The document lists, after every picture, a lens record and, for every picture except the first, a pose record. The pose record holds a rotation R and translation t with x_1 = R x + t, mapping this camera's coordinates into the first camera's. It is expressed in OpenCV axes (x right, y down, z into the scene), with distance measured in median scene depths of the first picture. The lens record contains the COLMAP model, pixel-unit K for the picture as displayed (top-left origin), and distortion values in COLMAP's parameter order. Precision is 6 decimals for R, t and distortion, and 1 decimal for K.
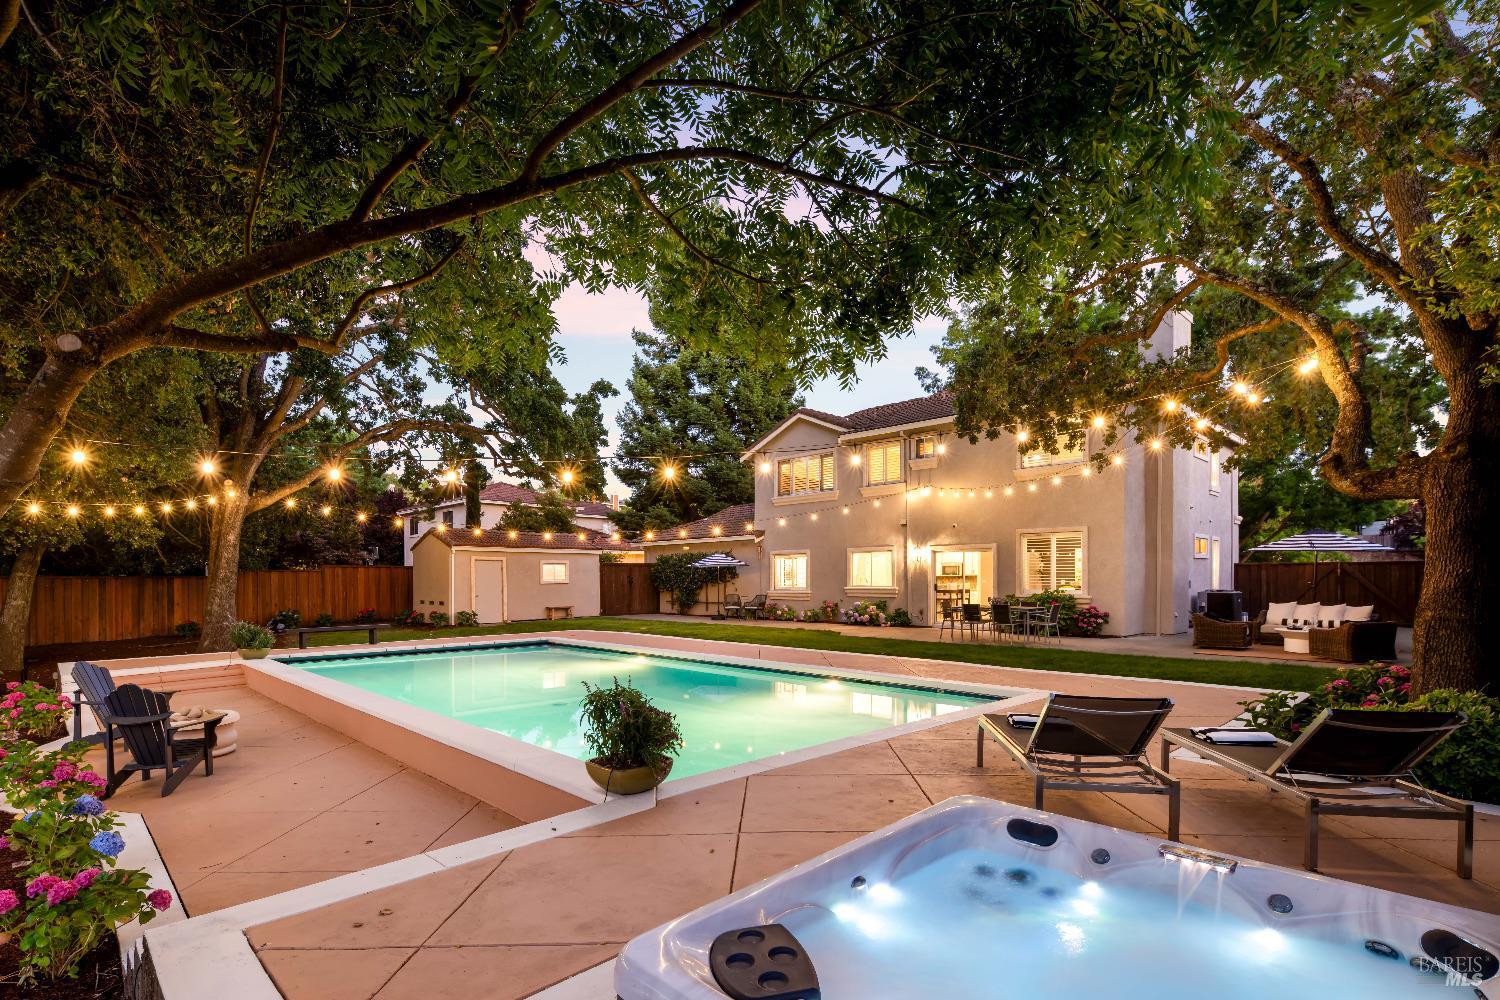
lens RADIAL K [[720.4, 0, 748.3], [0, 720.4, 563.8], [0, 0, 1]] dist [-0.000710, 0.000004]
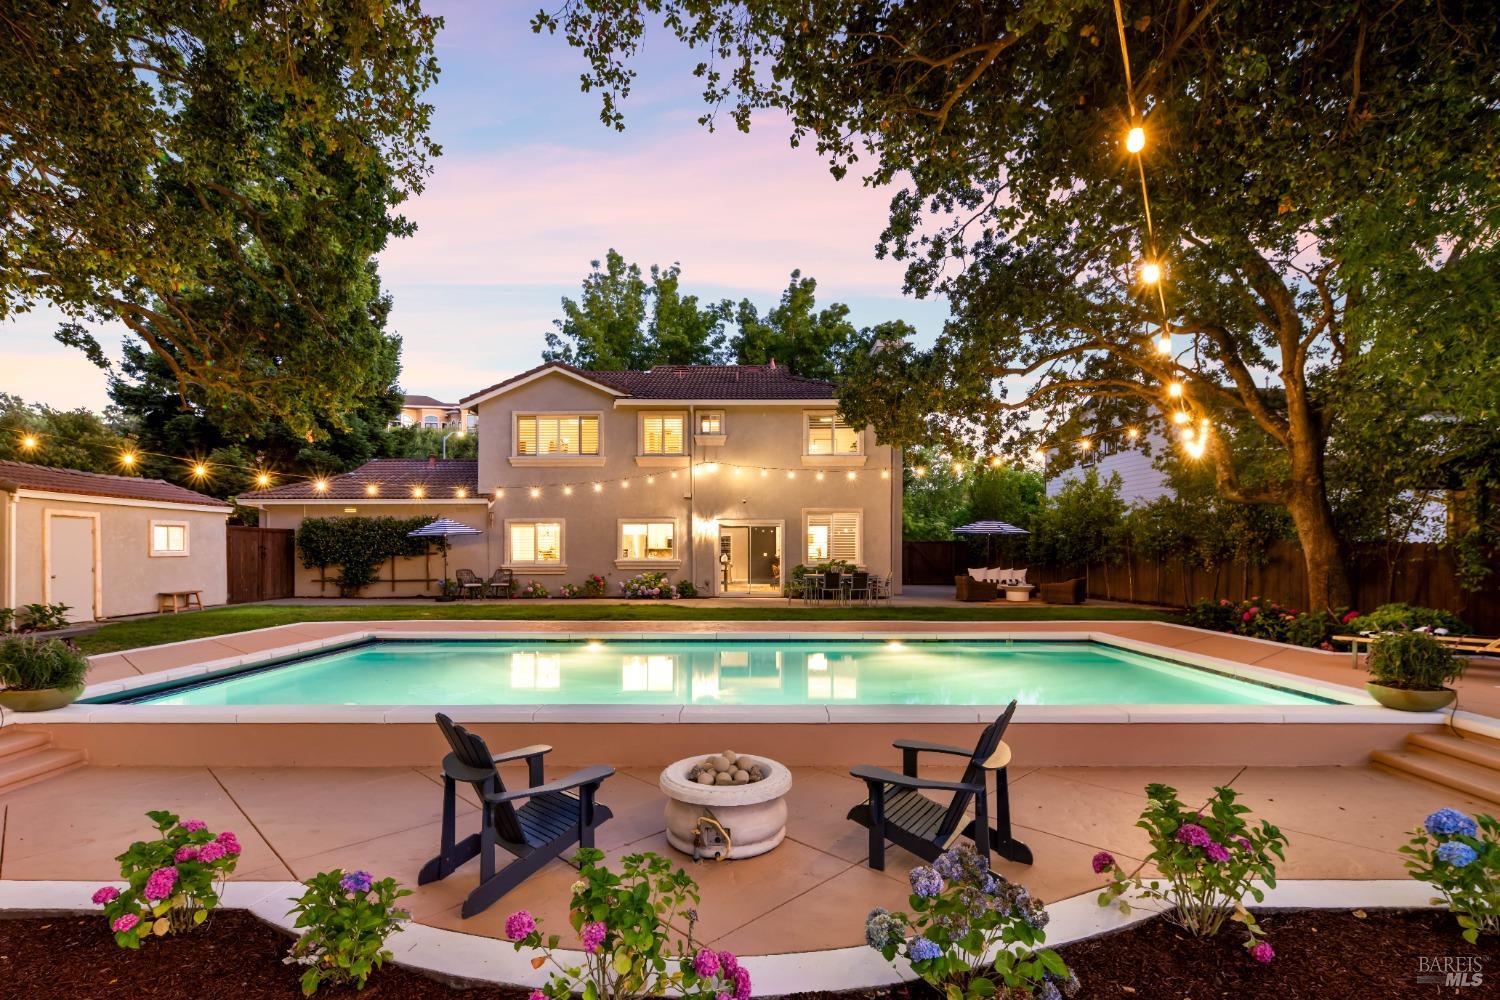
lens RADIAL K [[720.4, 0, 748.3], [0, 720.4, 563.8], [0, 0, 1]] dist [-0.000710, 0.000004]
pose [[0.710974, -0.006965, 0.703184, -0.395572], [-0.016998, 0.999489, 0.027086, 0.008625], [-0.703013, -0.031210, 0.710492, 0.192191]]
